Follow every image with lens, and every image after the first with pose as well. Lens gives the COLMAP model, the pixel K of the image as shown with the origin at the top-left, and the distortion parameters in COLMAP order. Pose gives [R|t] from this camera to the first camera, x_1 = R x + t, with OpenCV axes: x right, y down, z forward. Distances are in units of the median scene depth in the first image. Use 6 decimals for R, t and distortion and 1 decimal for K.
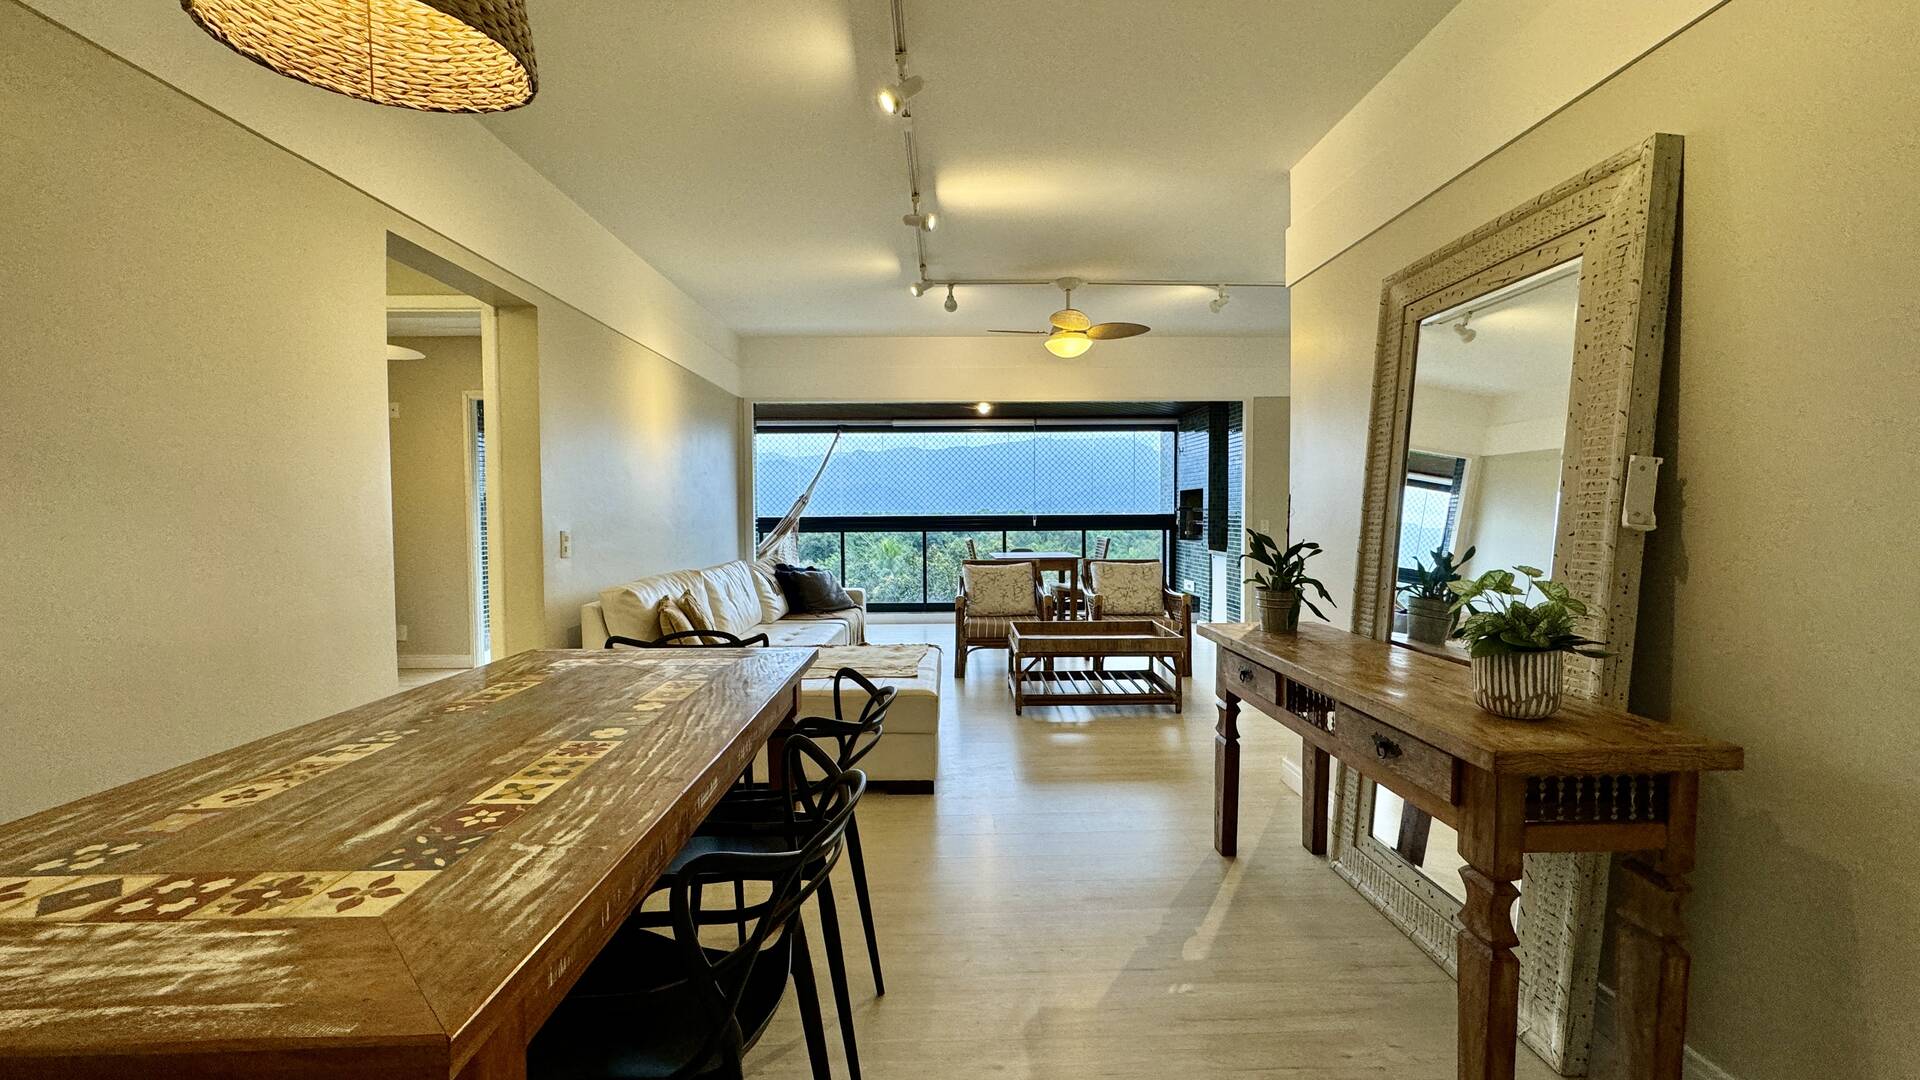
lens RADIAL K [[763.1, 0, 956.9], [0, 763.1, 546.8], [0, 0, 1]] dist [-0.003100, 0.000783]
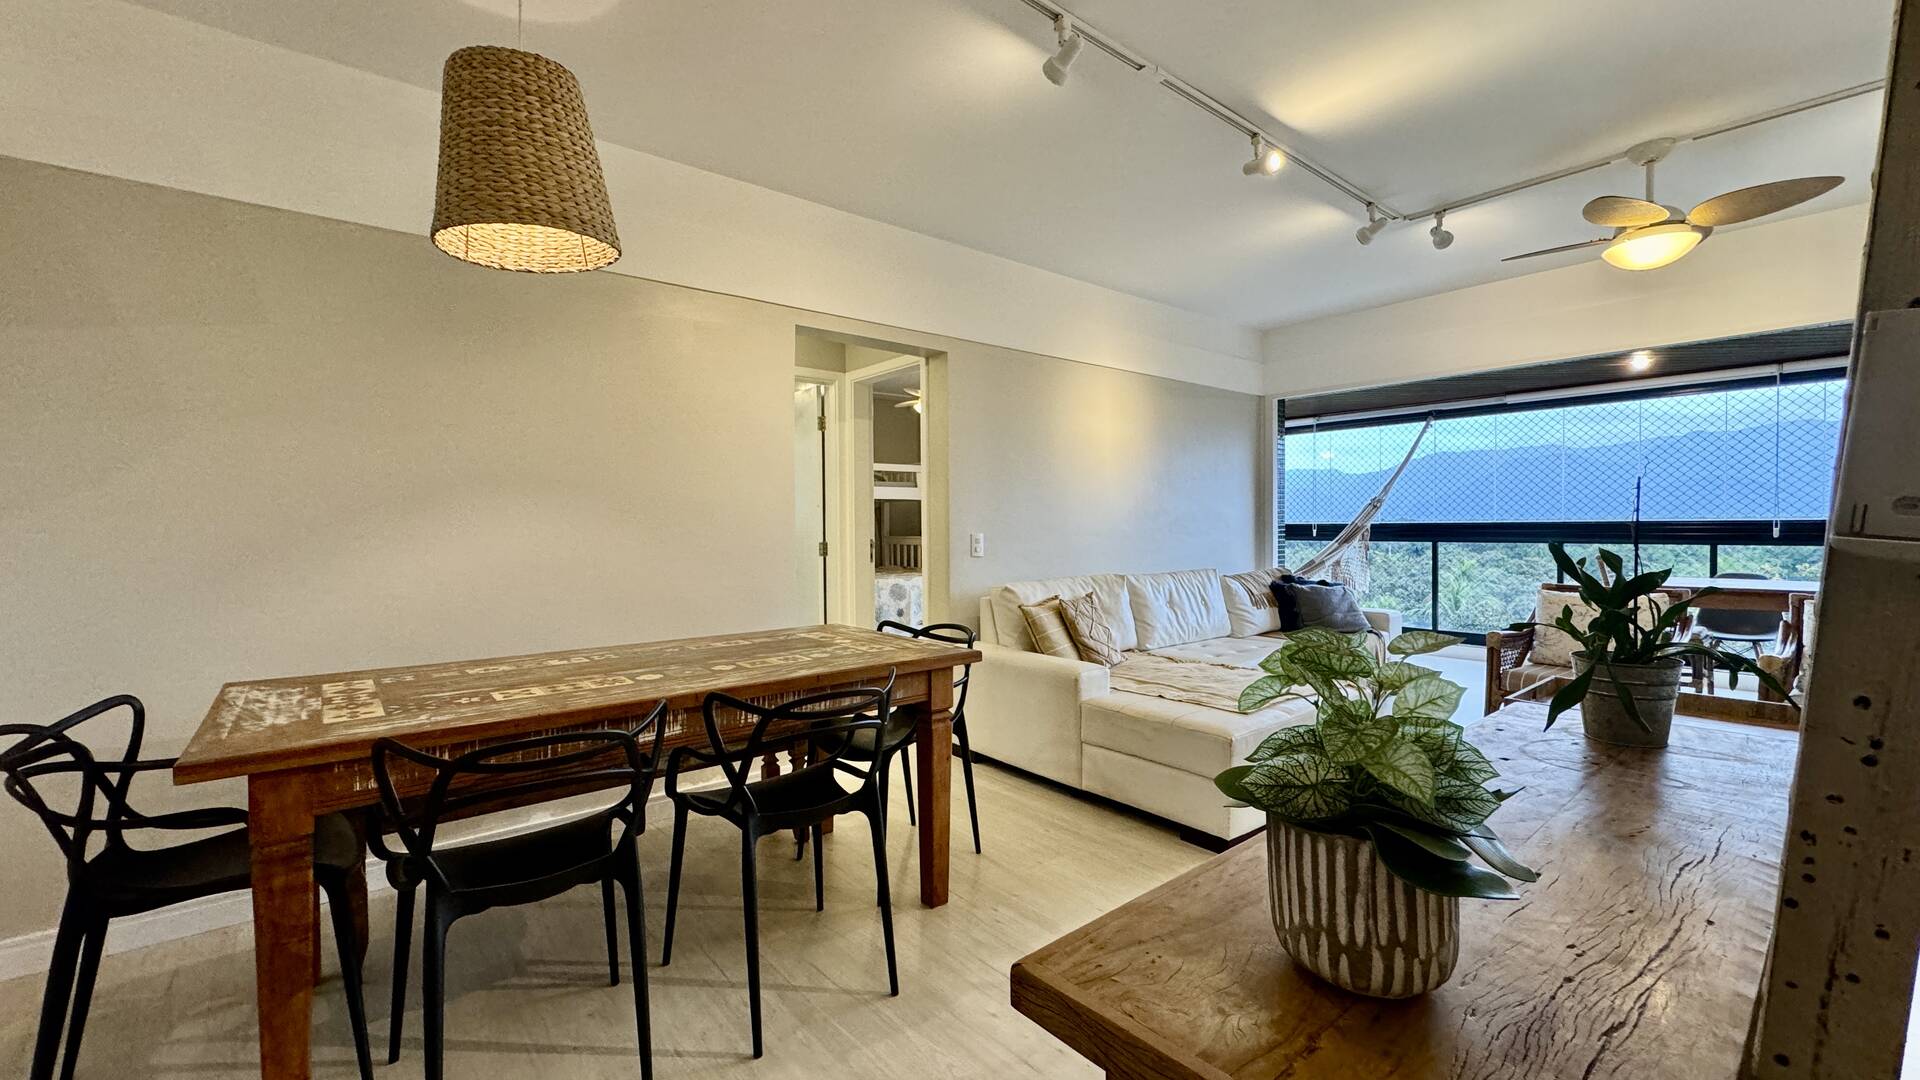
lens RADIAL K [[763.1, 0, 954.1], [0, 763.1, 547.7], [0, 0, 1]] dist [-0.003100, 0.000783]
pose [[0.623597, 0.024750, -0.781354, 0.455072], [-0.030533, 0.999507, 0.007291, -0.009528], [0.781149, 0.019311, 0.624046, 0.264227]]
